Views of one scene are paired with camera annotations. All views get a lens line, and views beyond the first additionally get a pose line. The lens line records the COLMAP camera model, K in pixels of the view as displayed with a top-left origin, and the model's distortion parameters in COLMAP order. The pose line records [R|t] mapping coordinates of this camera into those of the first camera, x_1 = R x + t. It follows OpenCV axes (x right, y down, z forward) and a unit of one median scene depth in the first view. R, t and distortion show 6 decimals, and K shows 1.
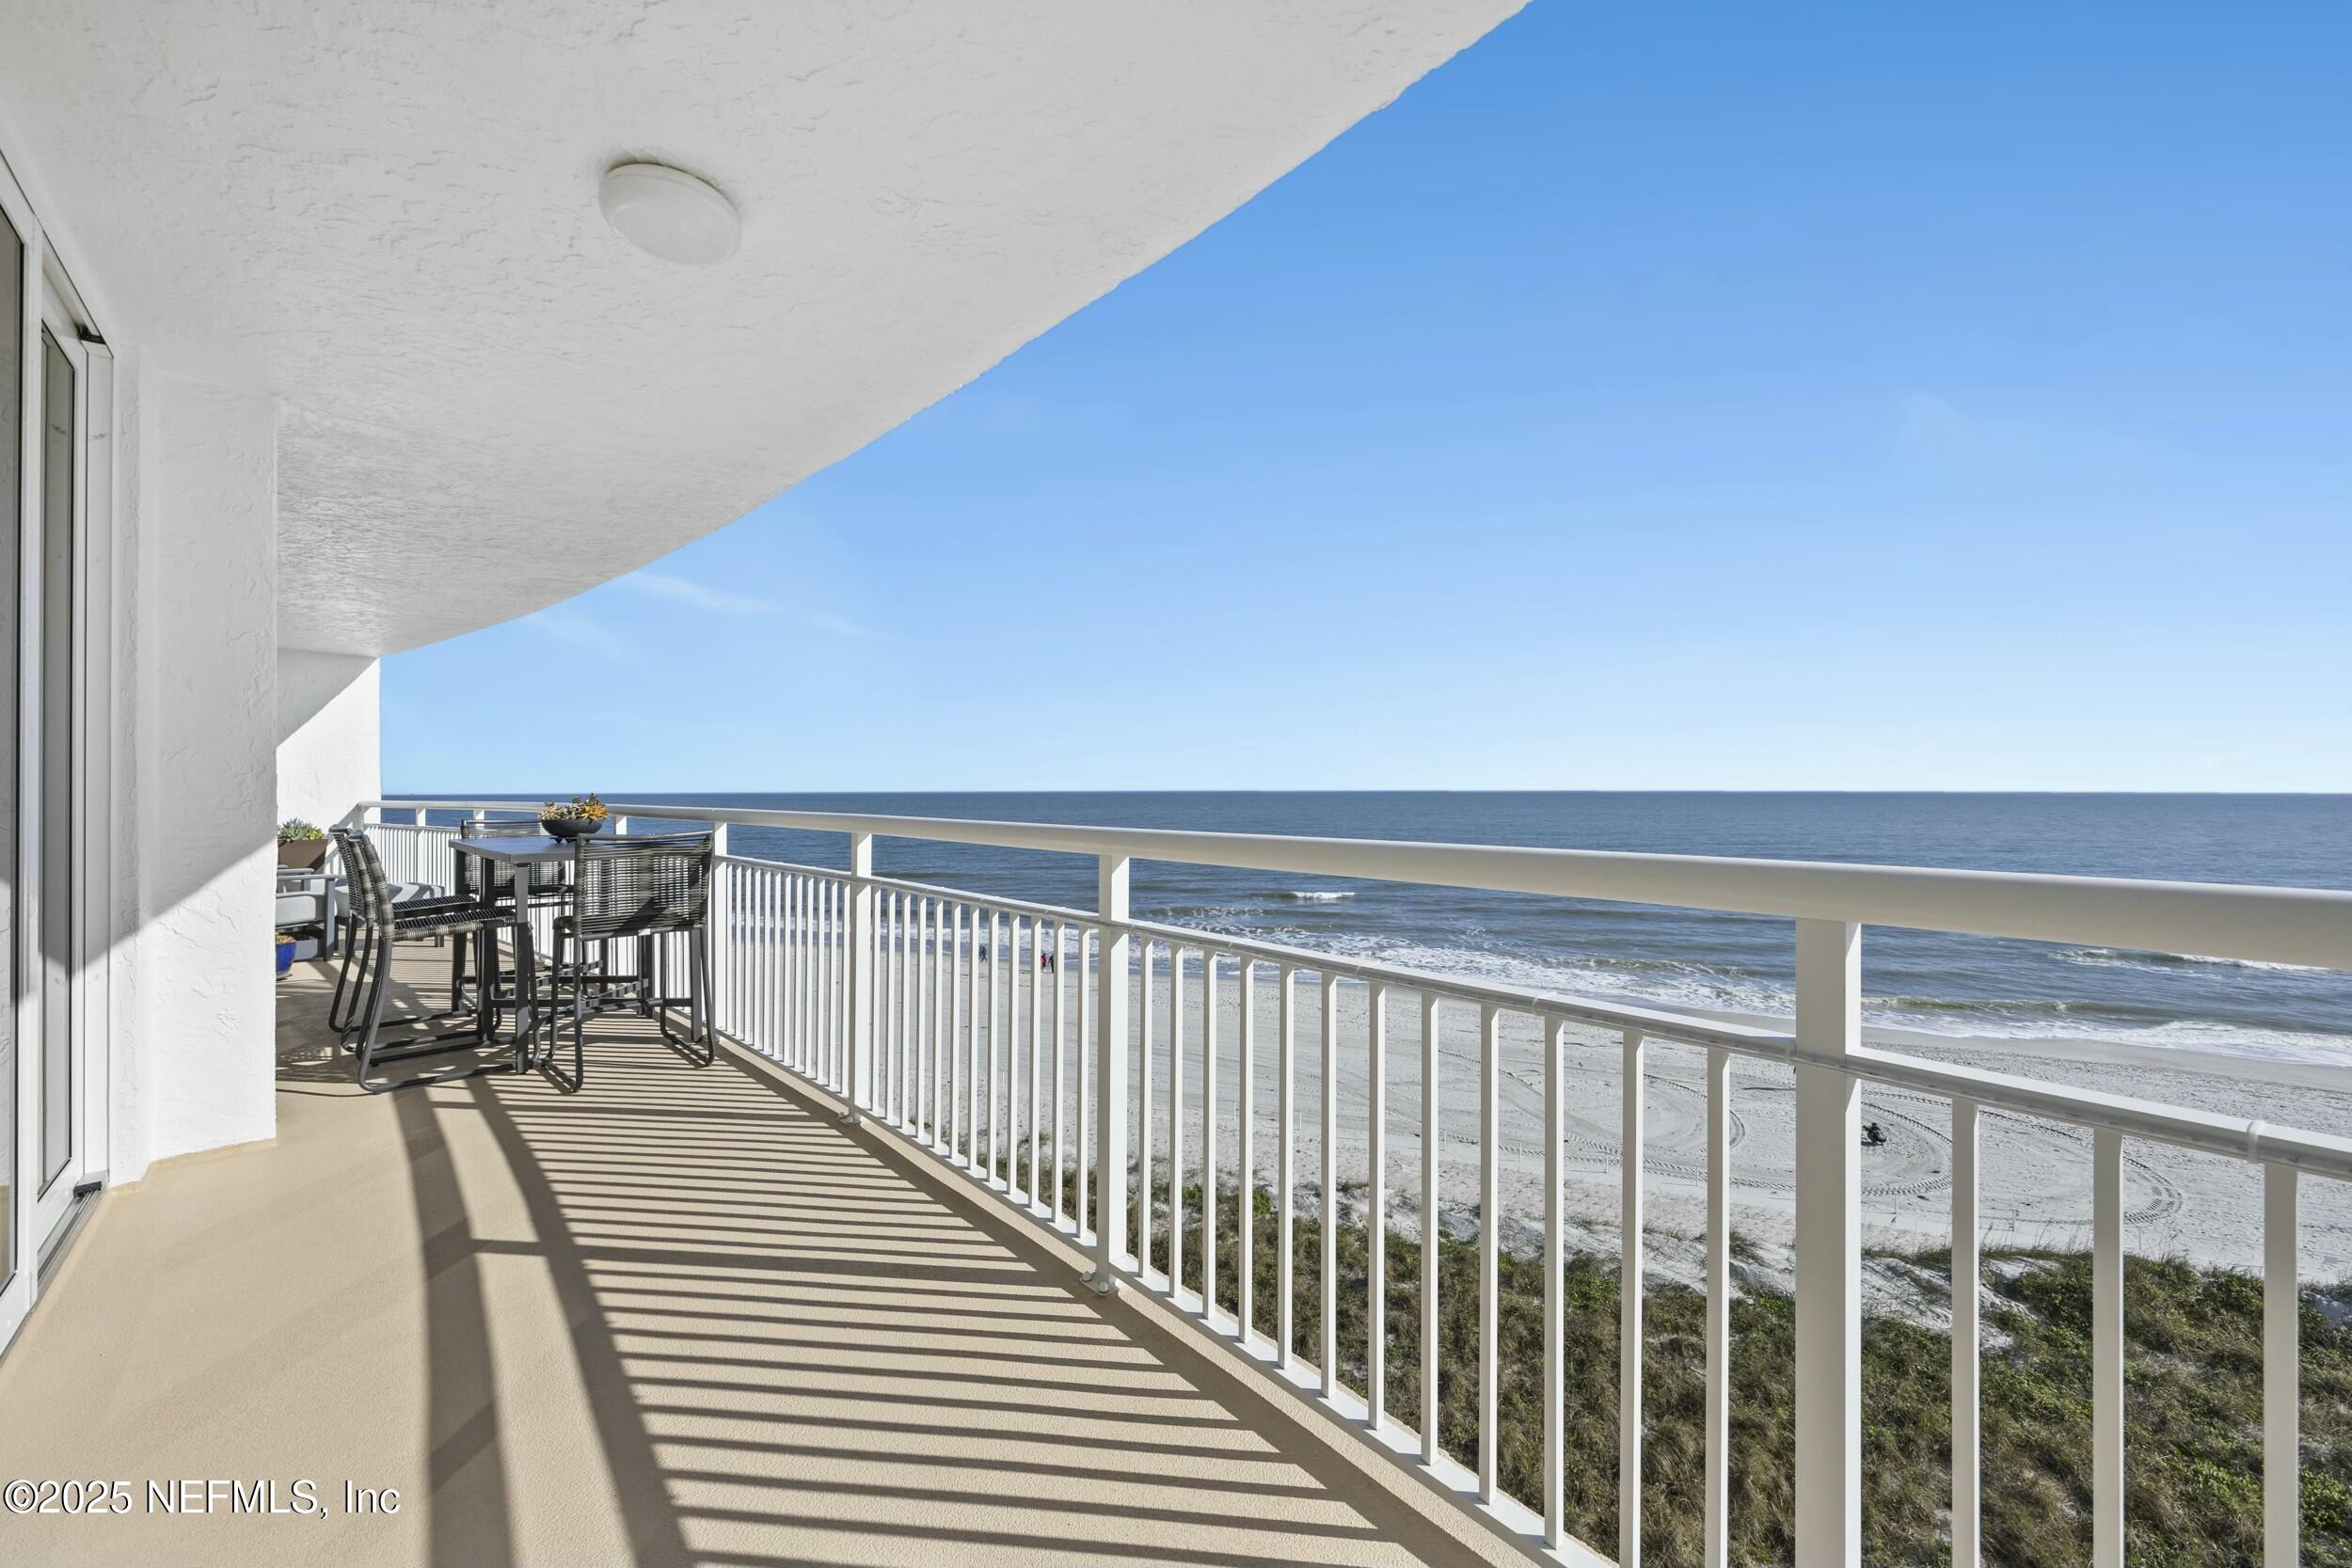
lens RADIAL K [[957.5, 0, 1179.9], [0, 957.5, 772.9], [0, 0, 1]] dist [-0.001394, -0.000477]
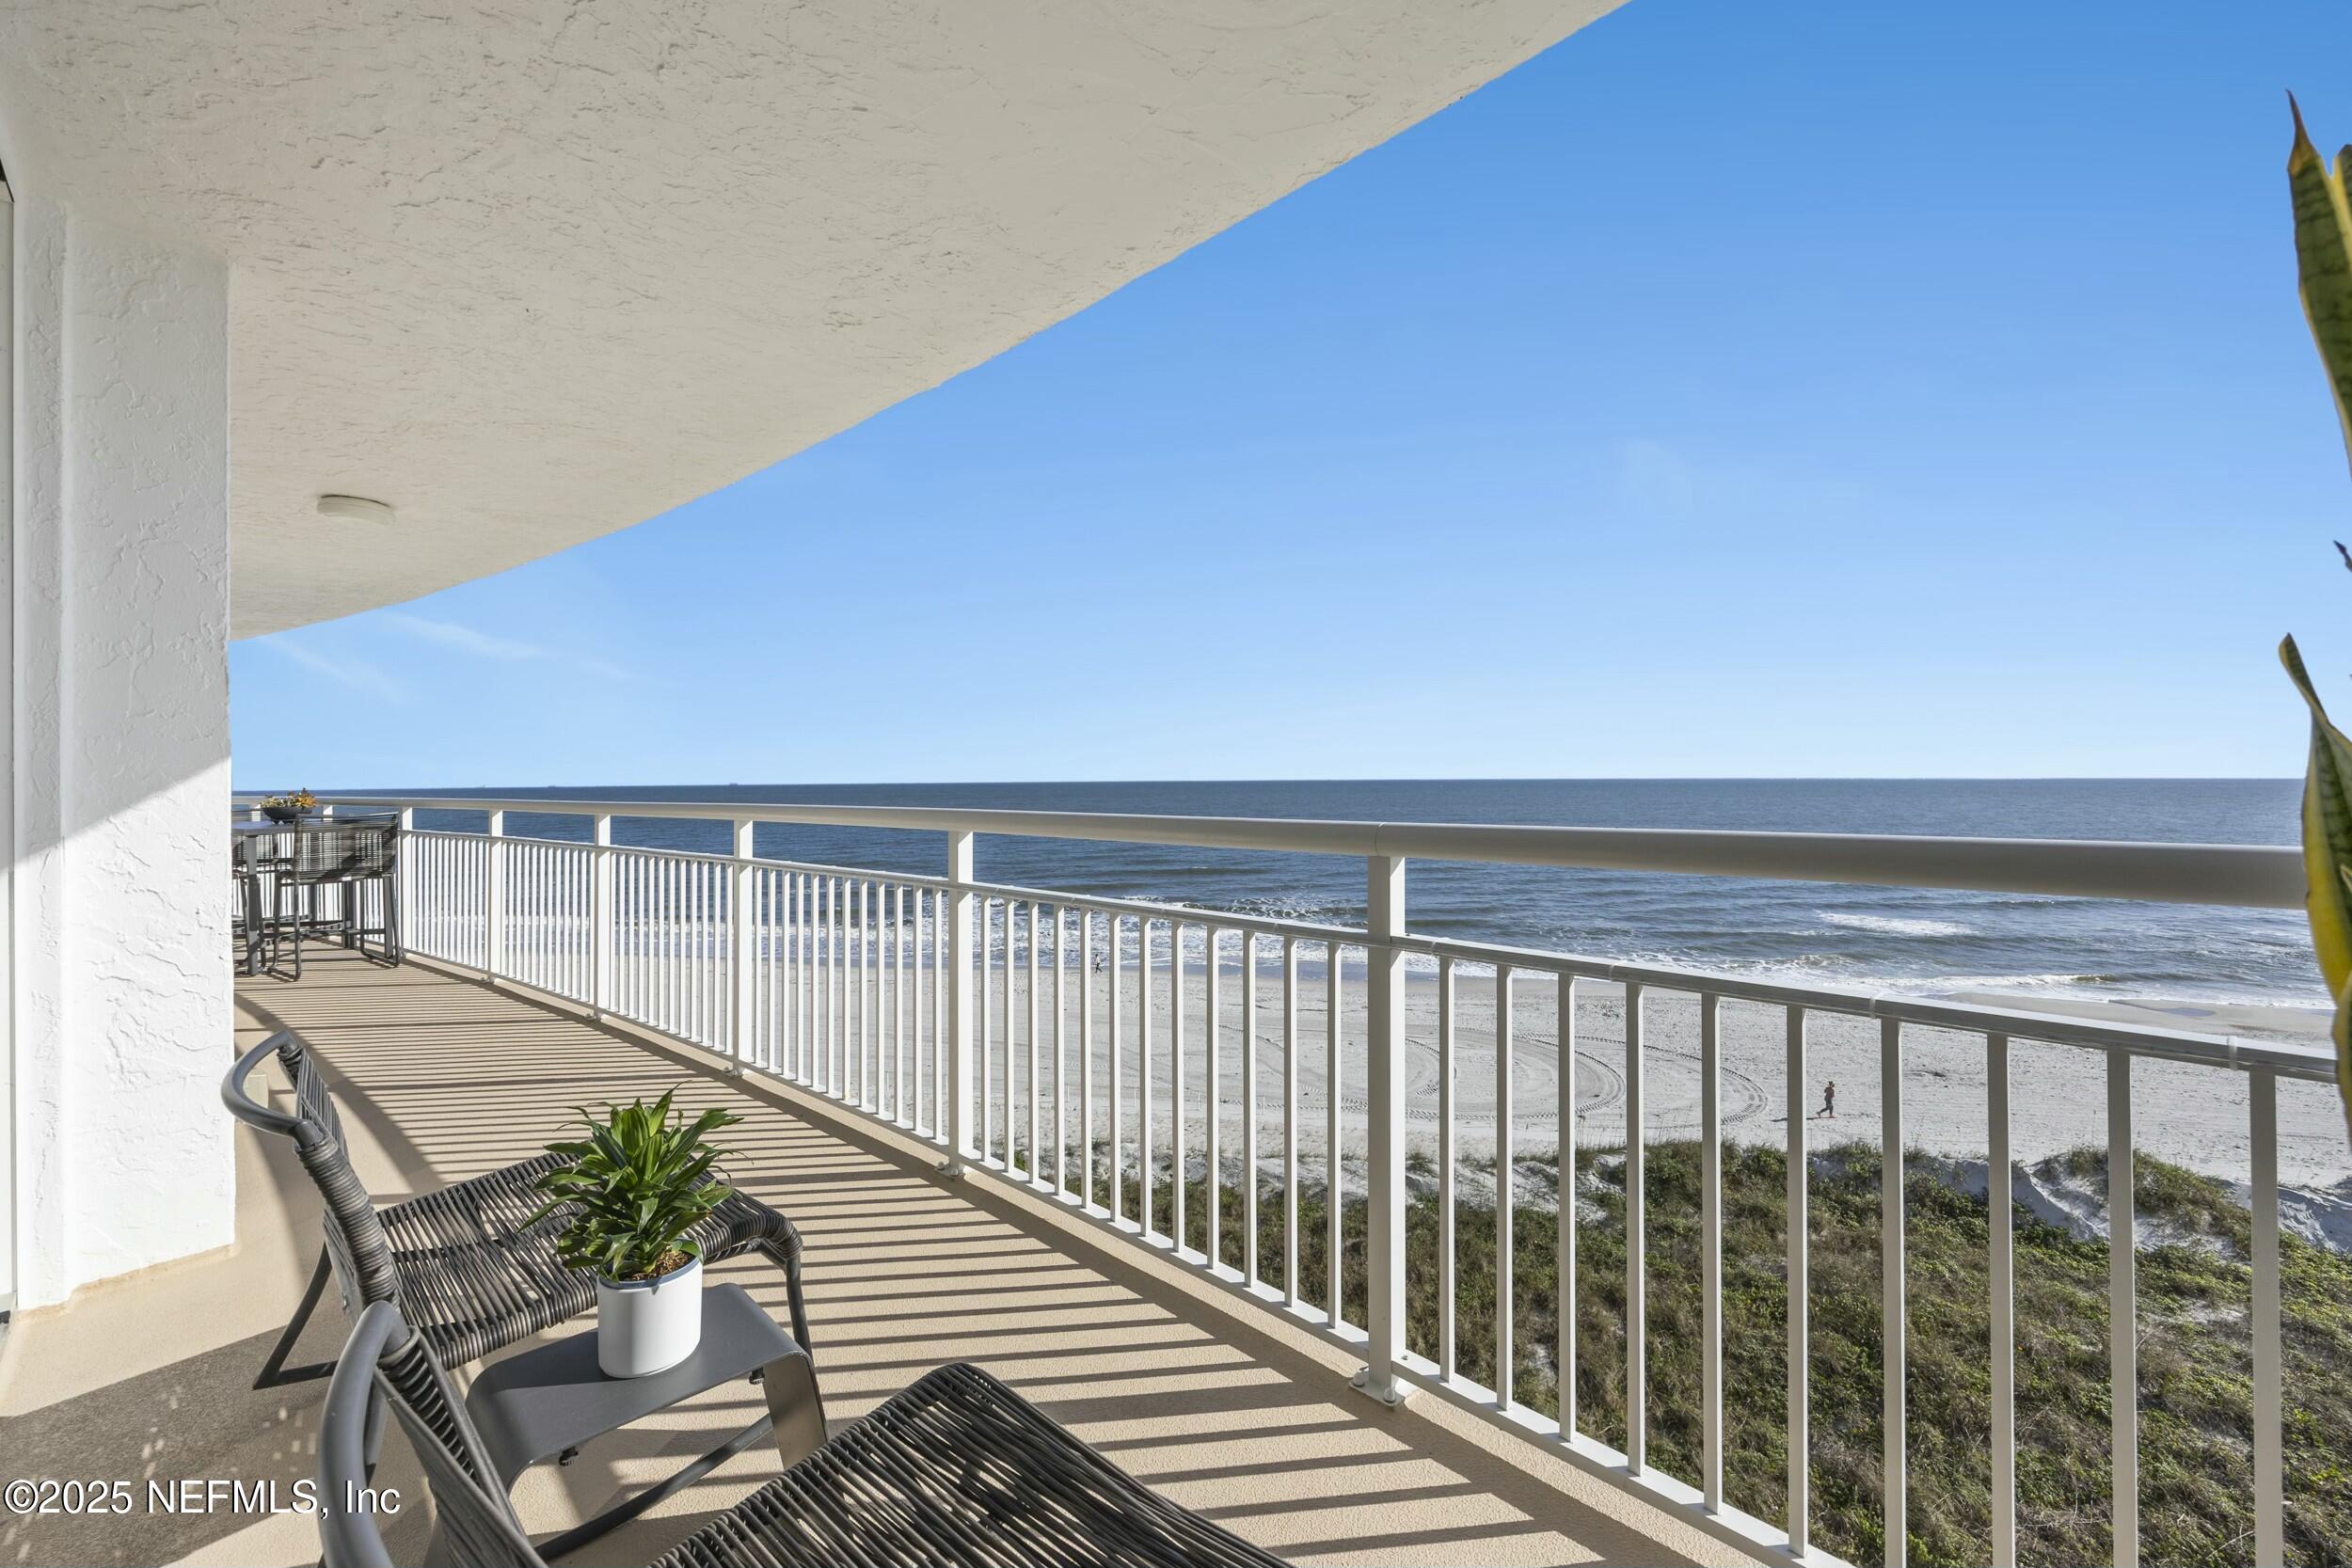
lens RADIAL K [[957.5, 0, 1197.5], [0, 957.5, 765.3], [0, 0, 1]] dist [-0.001394, -0.000477]
pose [[0.977995, -0.002364, 0.208614, 0.373894], [0.002831, 0.999994, -0.001941, -0.005332], [-0.208609, 0.002489, 0.977996, -0.642784]]
